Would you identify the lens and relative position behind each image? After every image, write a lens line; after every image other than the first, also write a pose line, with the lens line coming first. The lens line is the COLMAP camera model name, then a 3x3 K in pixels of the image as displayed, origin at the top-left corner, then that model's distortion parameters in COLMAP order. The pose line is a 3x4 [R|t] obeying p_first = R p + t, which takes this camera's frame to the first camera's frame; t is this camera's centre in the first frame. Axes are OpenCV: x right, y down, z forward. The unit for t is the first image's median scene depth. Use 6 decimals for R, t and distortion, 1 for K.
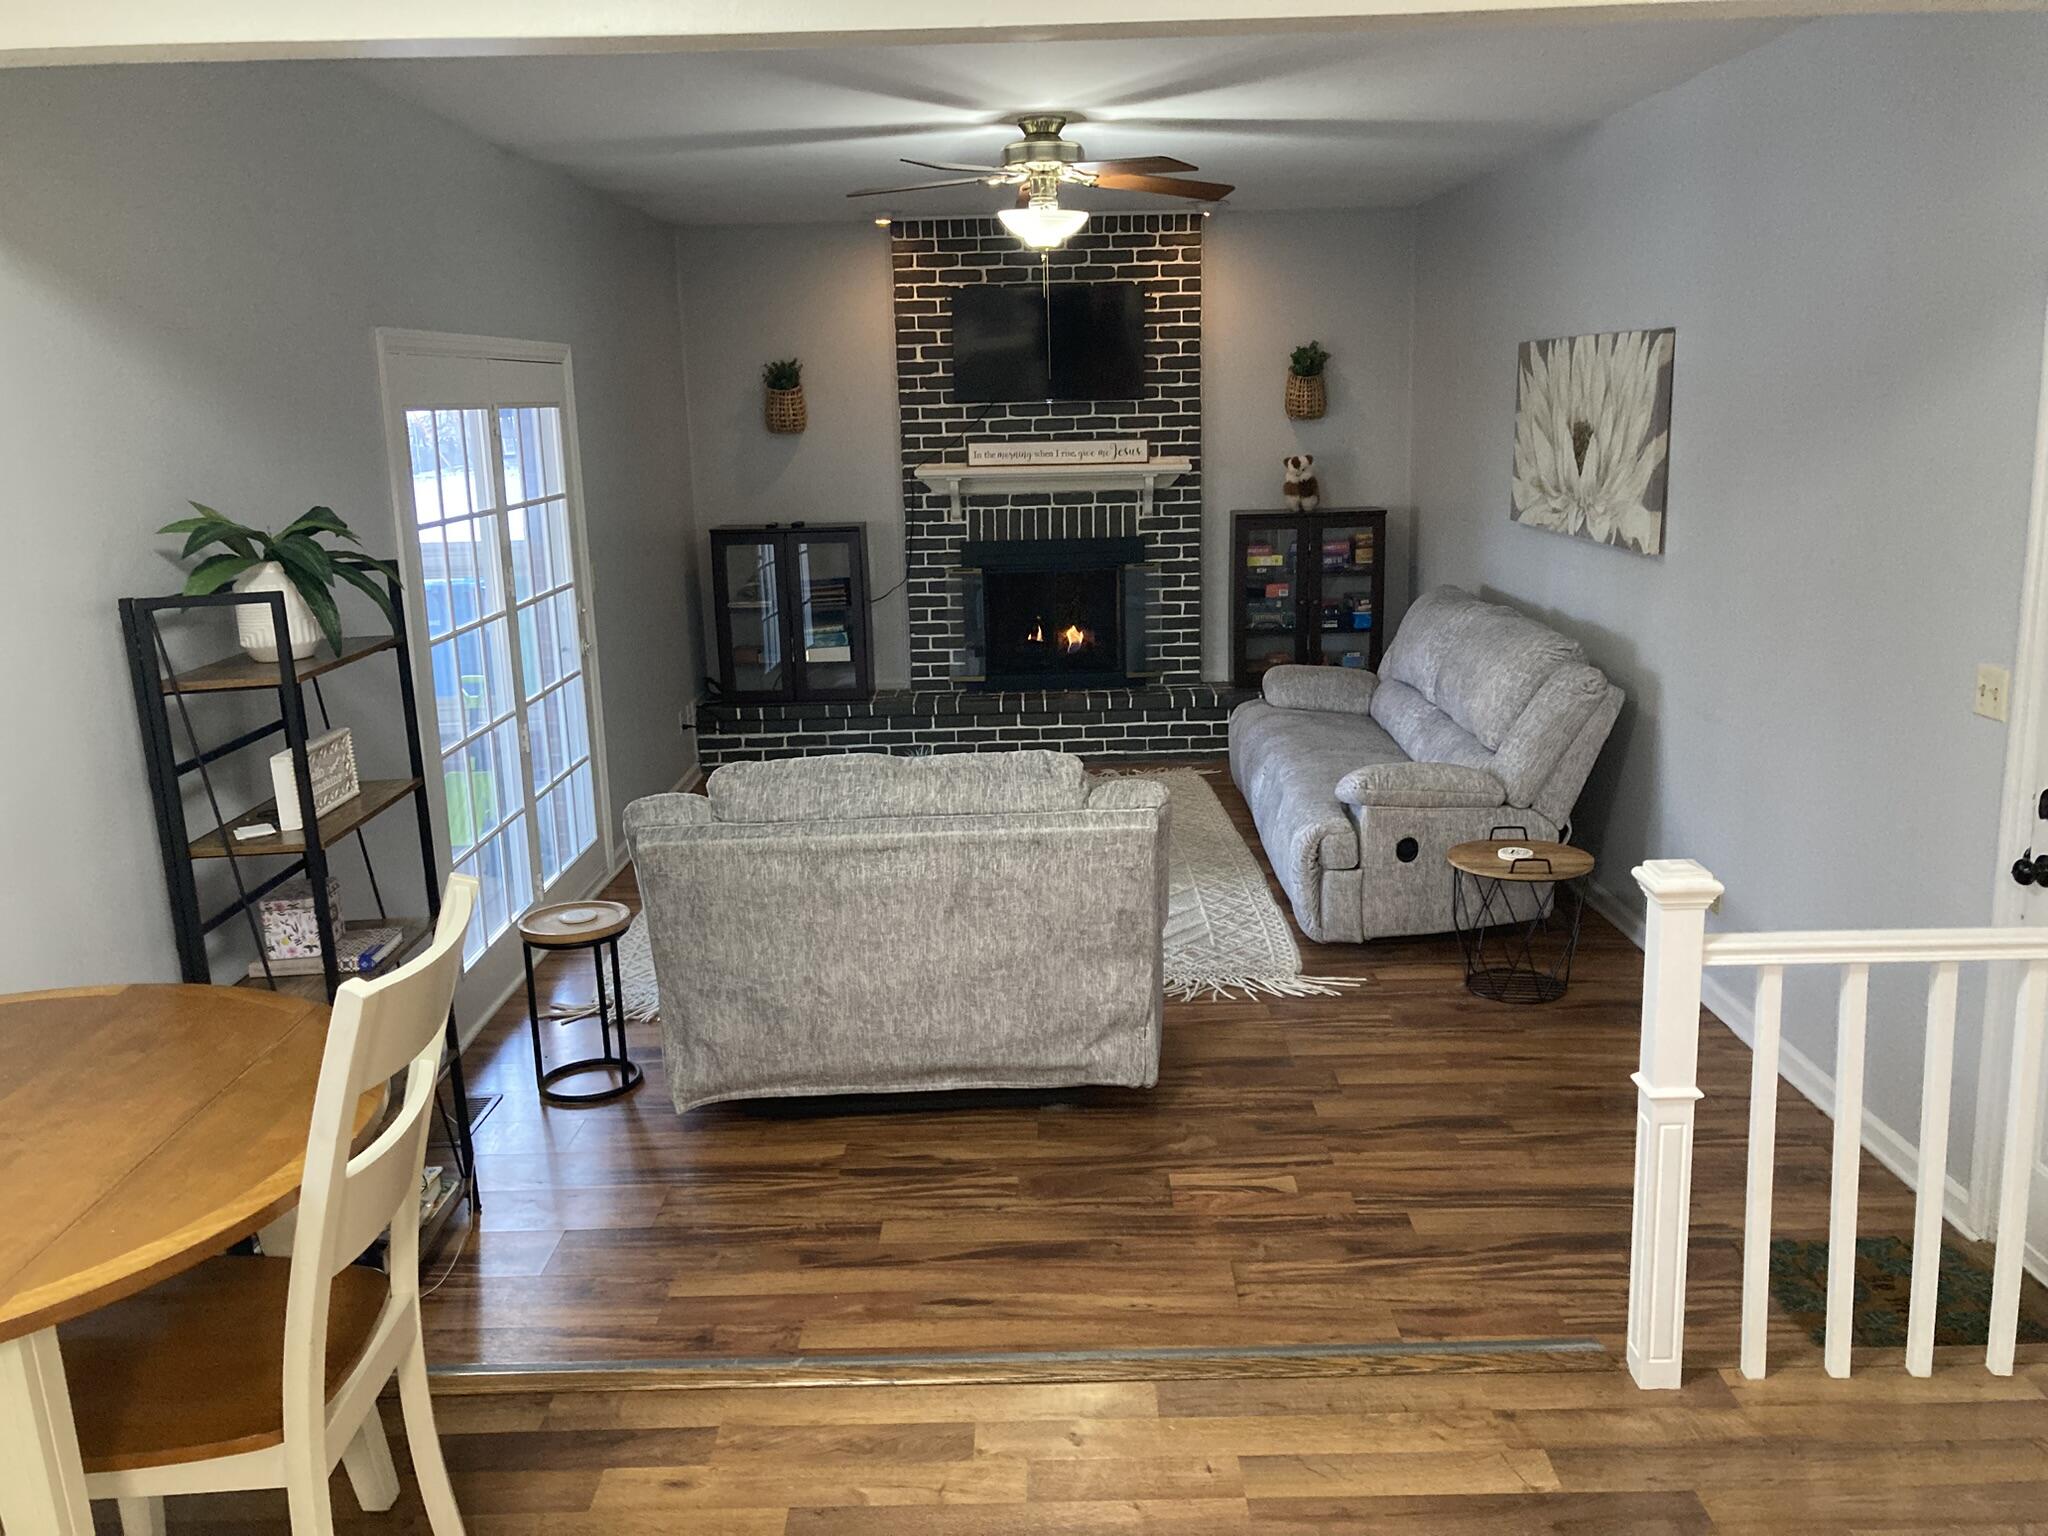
lens RADIAL K [[1686.3, 0, 1044.5], [0, 1686.3, 755.1], [0, 0, 1]] dist [0.058451, -0.091117]
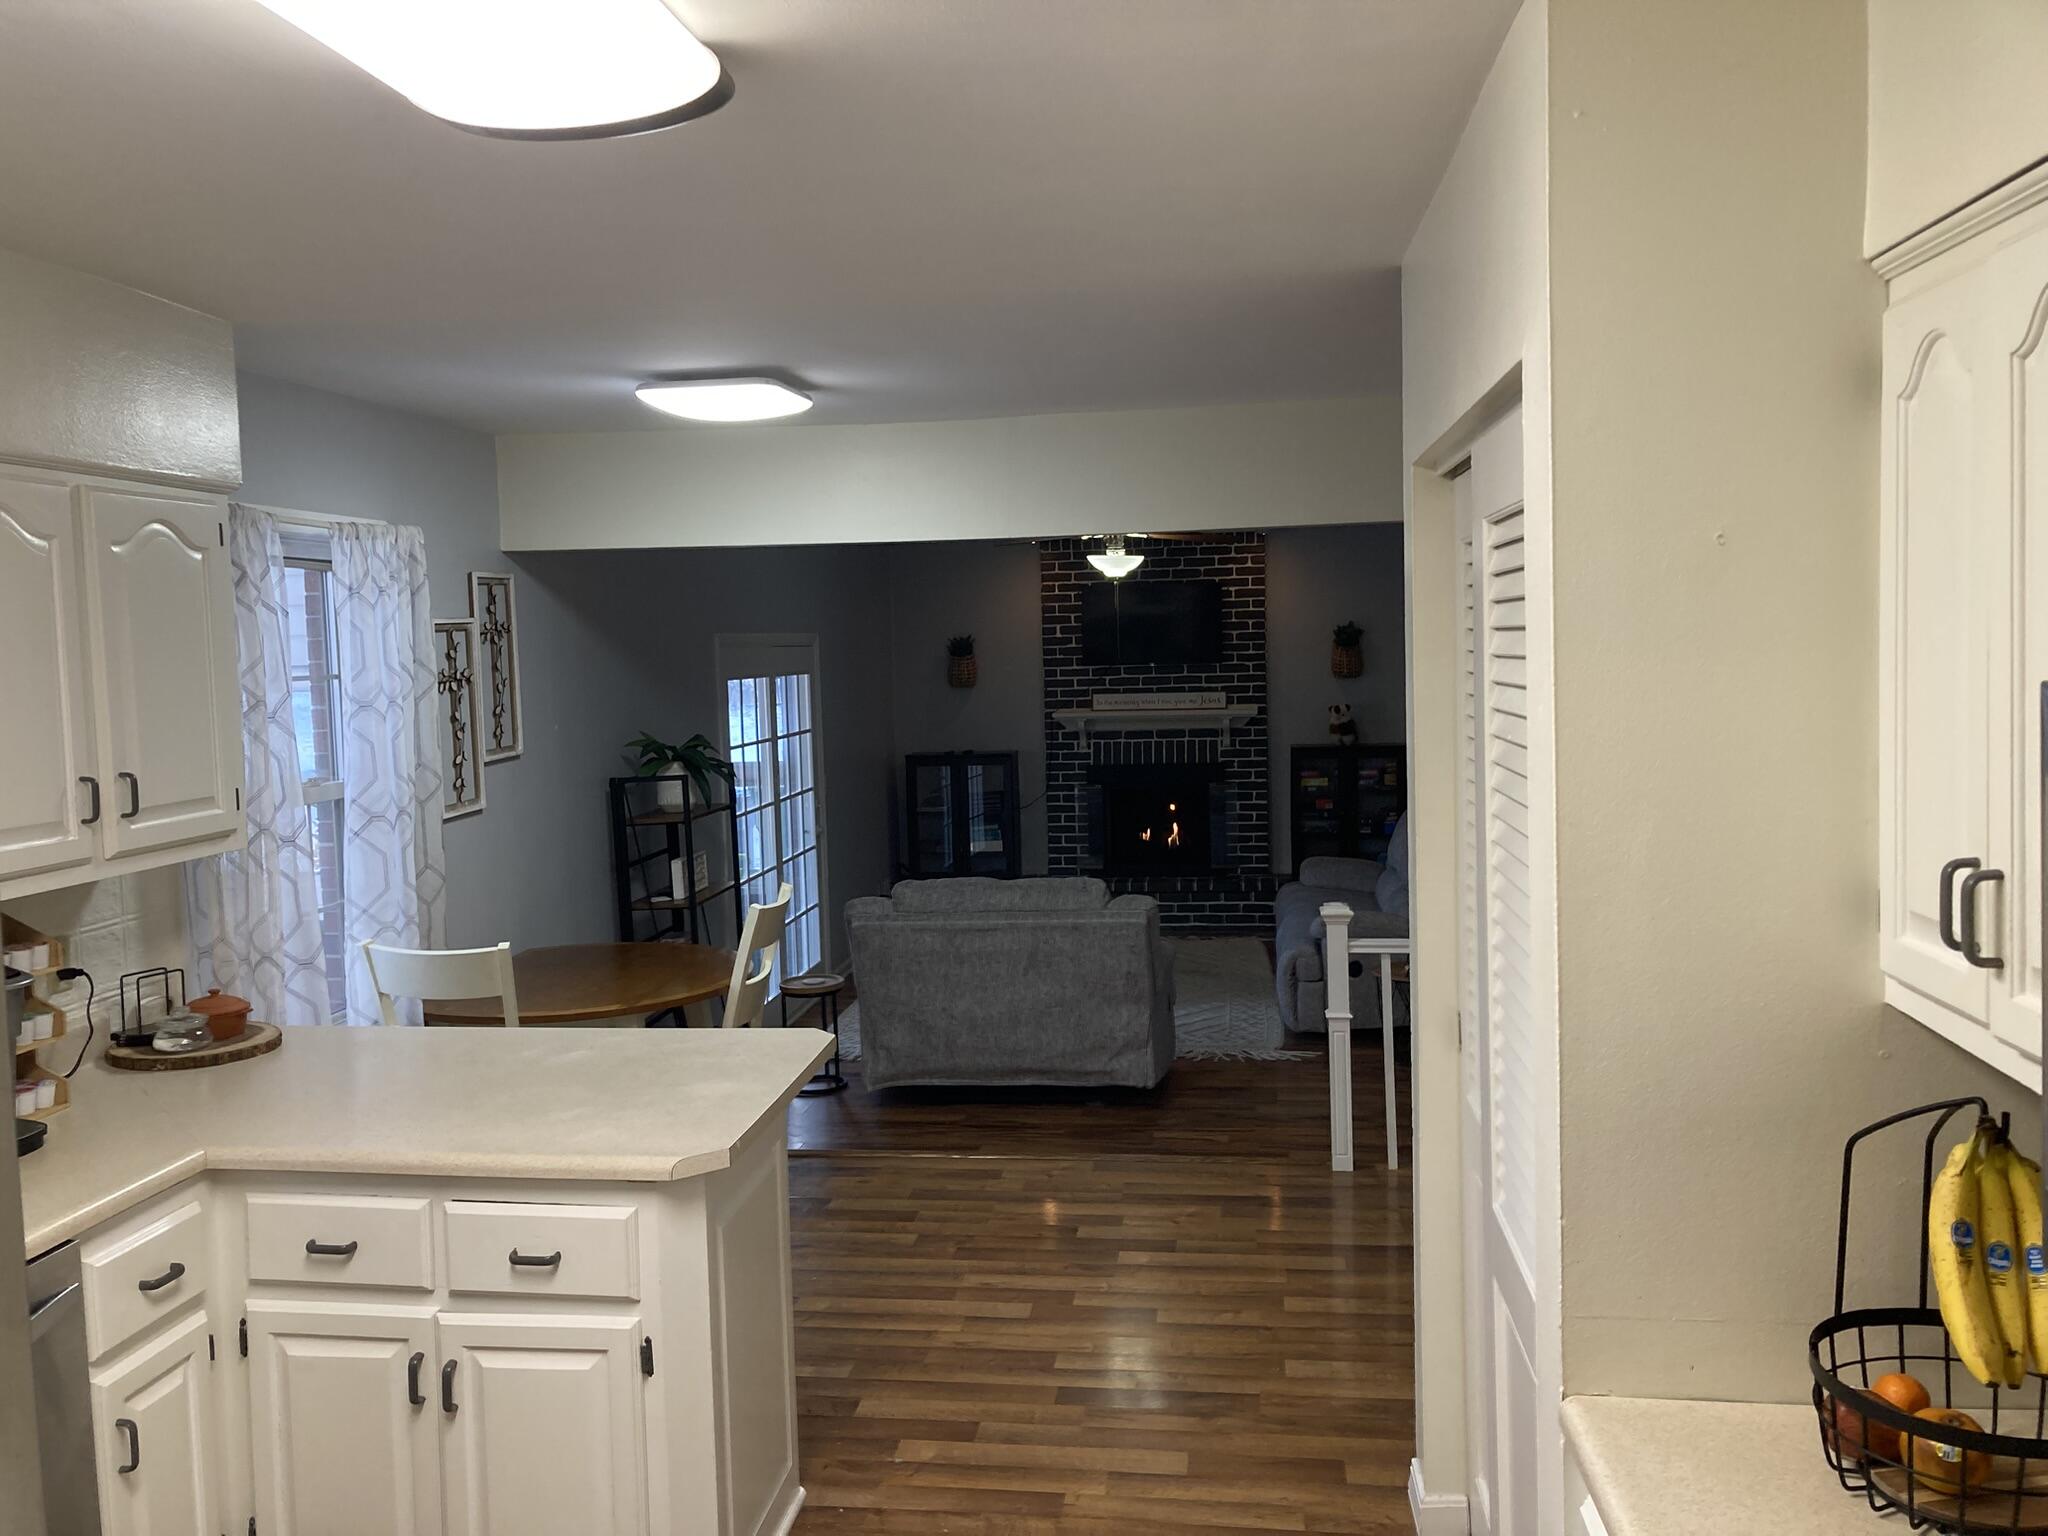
lens RADIAL K [[1678.8, 0, 1019.0], [0, 1678.8, 744.9], [0, 0, 1]] dist [0.010234, 0.001197]
pose [[0.991150, 0.007944, -0.132511, 0.116010], [-0.027090, 0.989305, -0.143321, 0.080523], [0.129955, 0.145643, 0.980765, -0.513807]]
